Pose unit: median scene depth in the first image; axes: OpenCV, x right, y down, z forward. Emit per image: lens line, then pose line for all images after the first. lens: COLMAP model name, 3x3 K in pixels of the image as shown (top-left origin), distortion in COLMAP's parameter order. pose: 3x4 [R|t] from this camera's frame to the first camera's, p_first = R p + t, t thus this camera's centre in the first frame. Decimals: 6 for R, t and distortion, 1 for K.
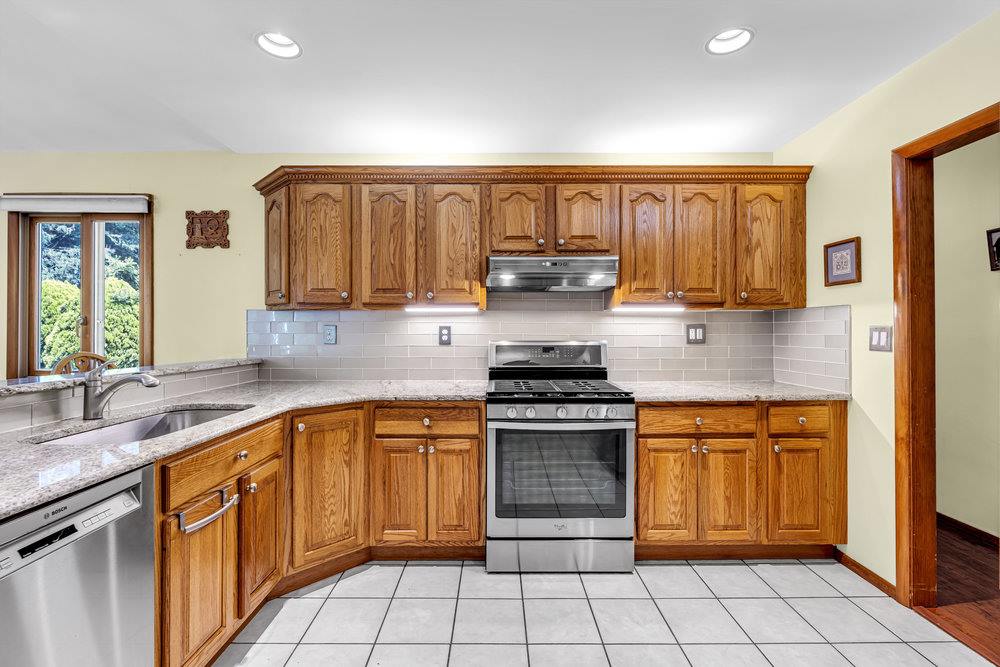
lens RADIAL K [[453.1, 0, 499.5], [0, 453.1, 331.5], [0, 0, 1]] dist [-0.006255, 0.004253]
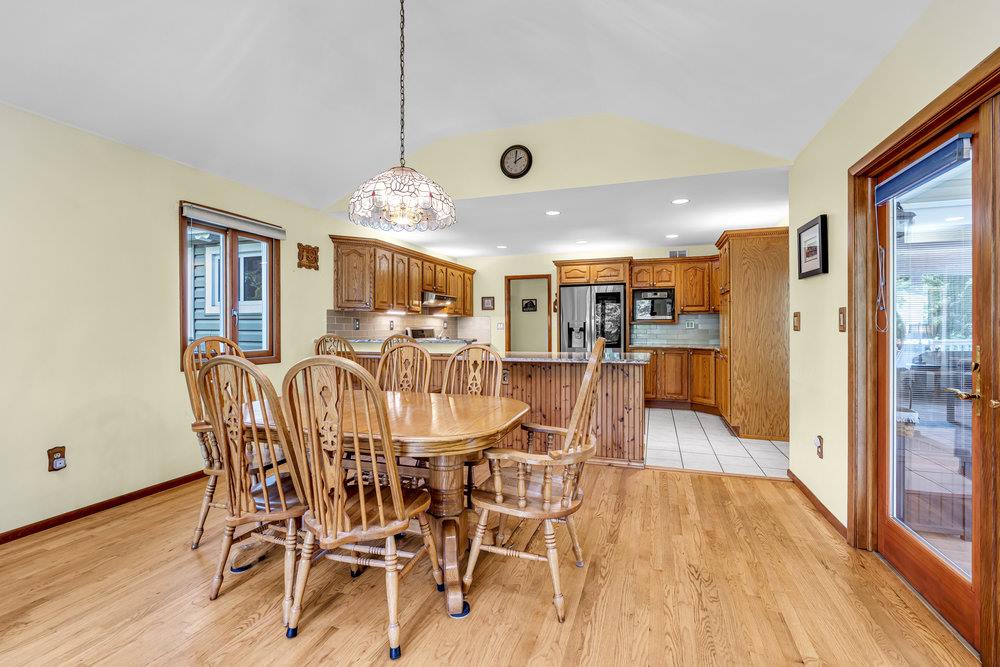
lens RADIAL K [[453.1, 0, 495.8], [0, 453.1, 331.6], [0, 0, 1]] dist [-0.006255, 0.004253]
pose [[0.333504, -0.009236, 0.942703, -2.352550], [0.005165, 0.999955, 0.007969, 0.029828], [-0.942735, 0.002211, 0.333537, -0.165918]]
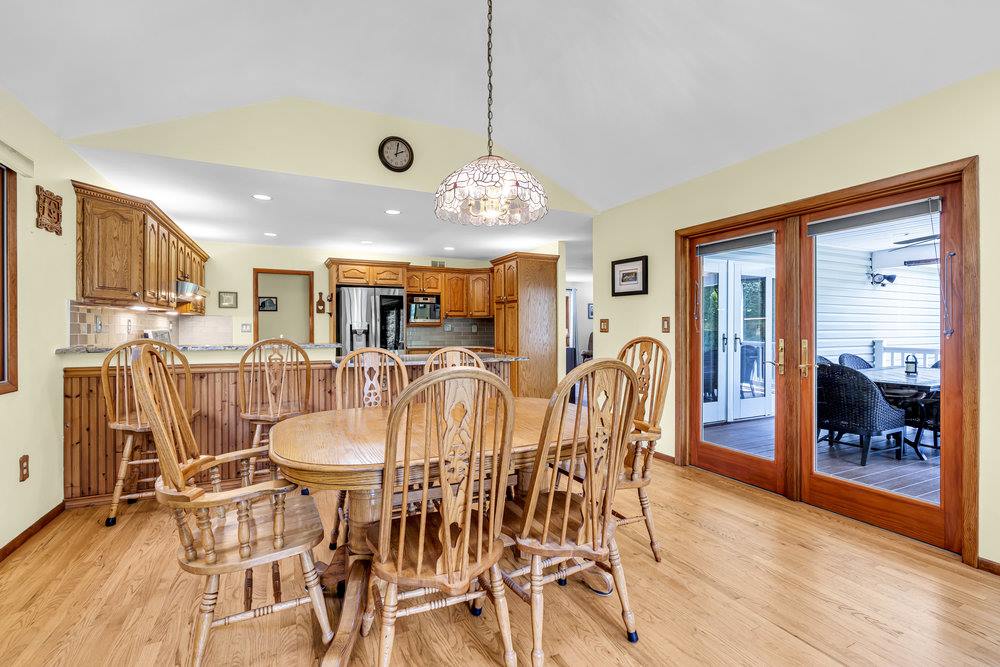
lens RADIAL K [[453.1, 0, 495.9], [0, 453.1, 331.5], [0, 0, 1]] dist [-0.006255, 0.004253]
pose [[-0.424855, -0.003098, 0.905256, -2.321635], [0.004490, 0.999975, 0.005529, 0.027179], [-0.905250, 0.006414, -0.424830, 0.697012]]
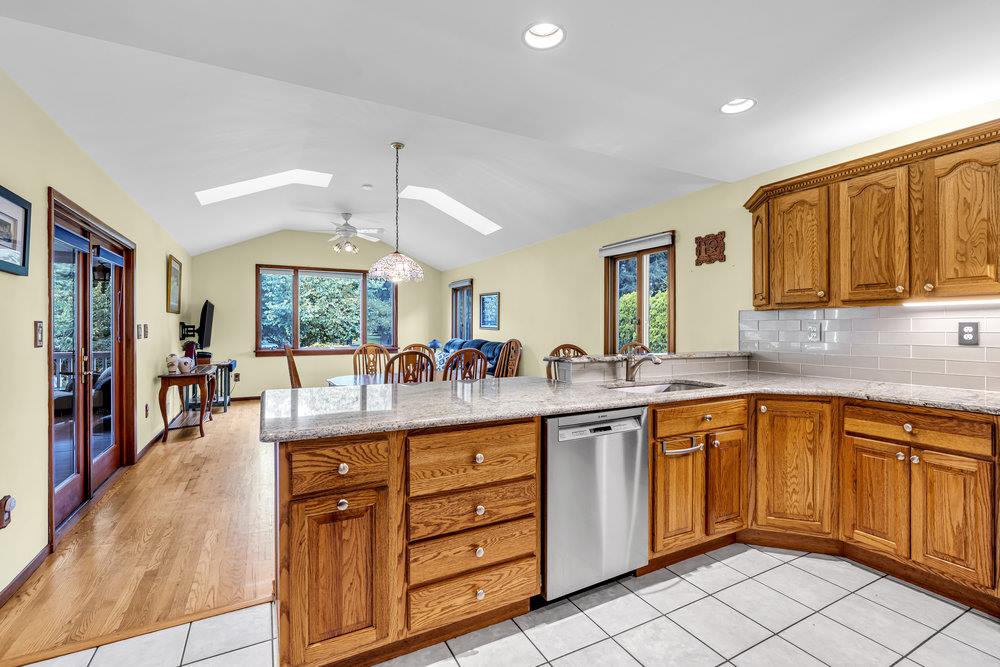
lens RADIAL K [[453.1, 0, 495.8], [0, 453.1, 327.8], [0, 0, 1]] dist [-0.006255, 0.004253]
pose [[0.461733, -0.000809, -0.887018, 0.255757], [-0.001240, 0.999998, -0.001558, 0.000185], [0.887018, 0.001819, 0.461732, -0.154835]]
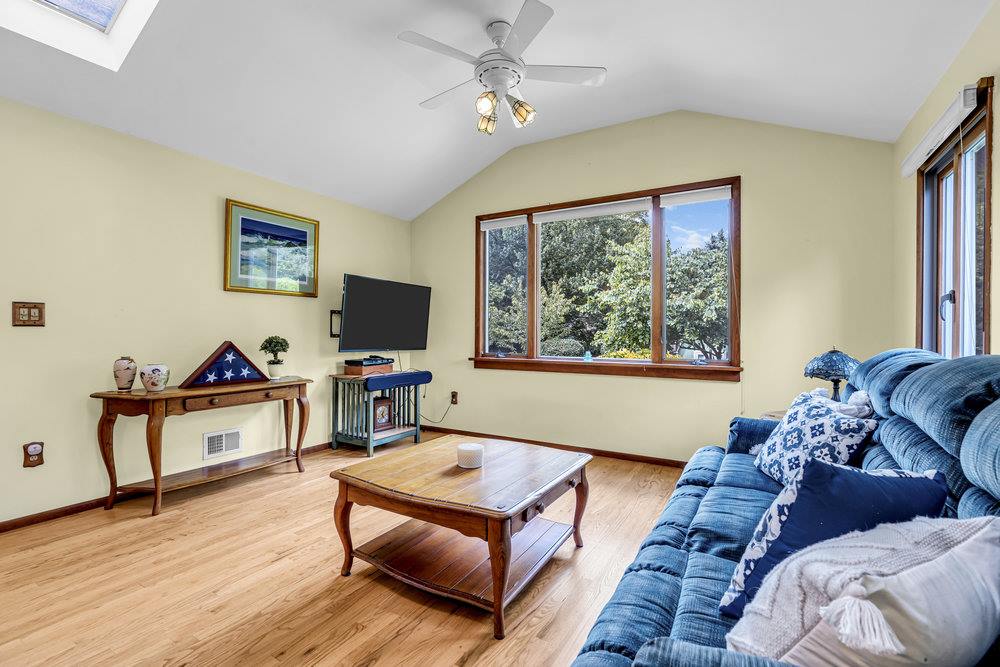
lens RADIAL K [[453.1, 0, 505.6], [0, 453.1, 328.2], [0, 0, 1]] dist [-0.006255, 0.004253]
pose [[-0.513860, -0.009390, -0.857823, -1.777946], [-0.005196, 0.999956, -0.007833, 0.047381], [0.857859, 0.000432, -0.513886, 0.951430]]
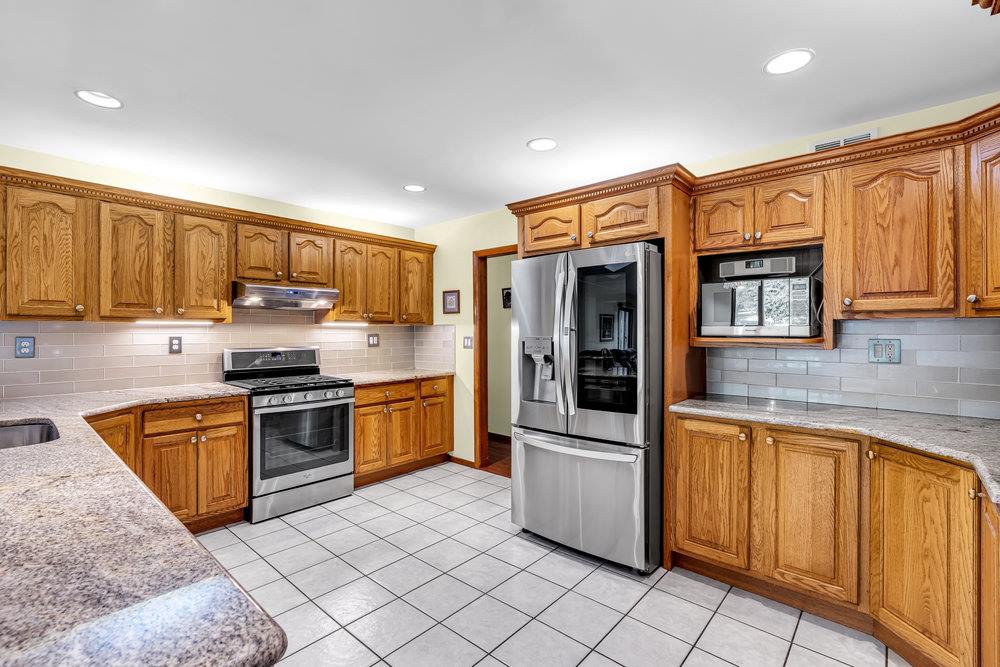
lens RADIAL K [[453.1, 0, 496.5], [0, 453.1, 333.8], [0, 0, 1]] dist [-0.006255, 0.004253]
pose [[0.673686, -0.004425, 0.739004, -0.505060], [0.001750, 0.999989, 0.004393, -0.027824], [-0.739015, -0.001666, 0.673686, -0.405740]]
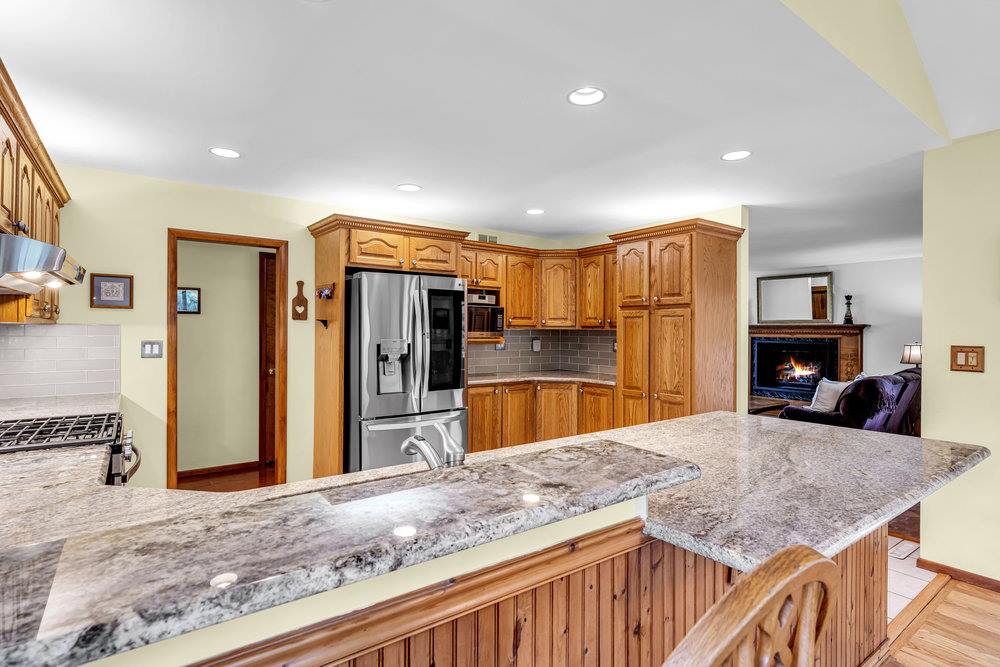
lens RADIAL K [[499.5, 0, 495.9], [0, 499.5, 332.9], [0, 0, 1]] dist [-0.000863, 0.000379]
pose [[-0.584714, -0.006062, 0.811217, -1.017059], [-0.003316, 0.999982, 0.005083, -0.045224], [-0.811233, 0.000282, -0.584723, 0.937817]]
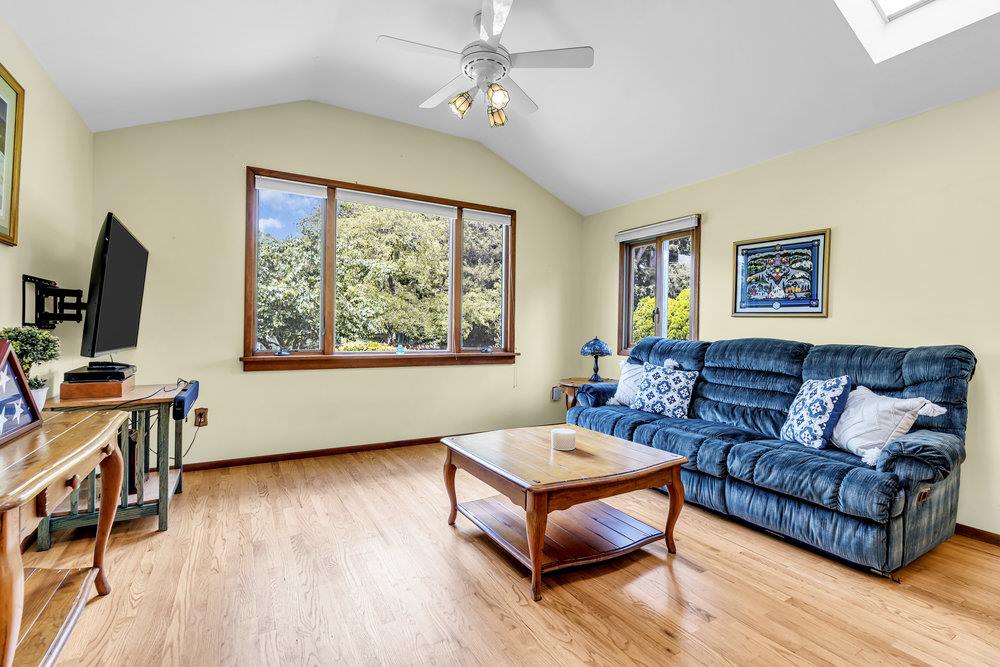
lens RADIAL K [[453.1, 0, 494.2], [0, 453.1, 331.8], [0, 0, 1]] dist [-0.006255, 0.004253]
pose [[0.494386, 0.011801, -0.869162, -1.742436], [-0.015446, 0.999869, 0.004790, 0.058784], [0.869105, 0.011057, 0.494504, -0.205733]]
